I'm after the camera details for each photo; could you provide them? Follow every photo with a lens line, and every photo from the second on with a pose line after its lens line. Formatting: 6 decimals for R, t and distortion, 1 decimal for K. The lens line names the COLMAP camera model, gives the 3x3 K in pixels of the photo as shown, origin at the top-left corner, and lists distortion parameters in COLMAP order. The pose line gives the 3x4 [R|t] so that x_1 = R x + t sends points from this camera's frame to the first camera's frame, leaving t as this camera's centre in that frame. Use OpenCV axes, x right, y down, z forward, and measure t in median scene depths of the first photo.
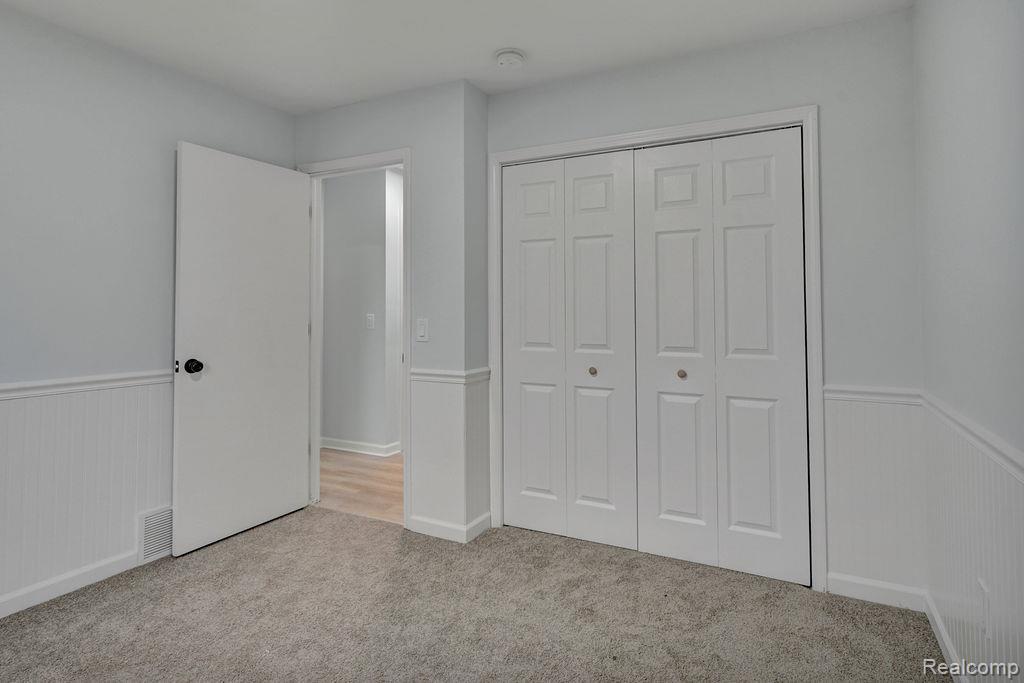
lens RADIAL K [[550.3, 0, 513.2], [0, 550.3, 290.3], [0, 0, 1]] dist [0.001123, 0.000828]
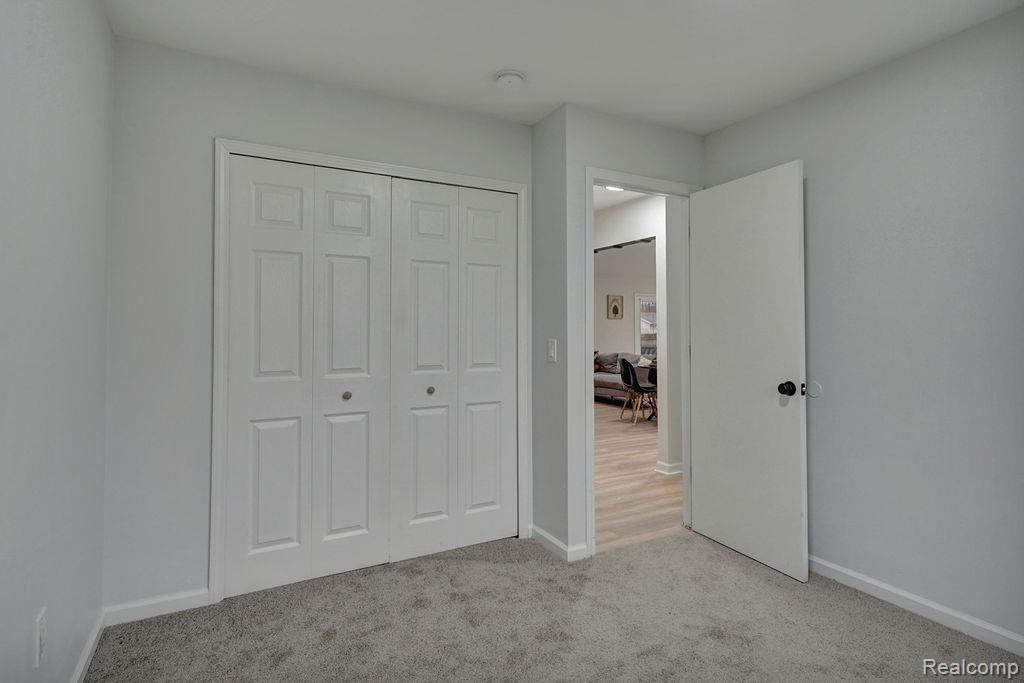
lens RADIAL K [[531.9, 0, 513.9], [0, 531.9, 319.5], [0, 0, 1]] dist [0.001099, 0.000174]
pose [[0.551431, 0.018244, 0.834021, -0.718626], [-0.025472, 0.999663, -0.005026, 0.014931], [-0.833831, -0.018473, 0.551710, 0.376626]]
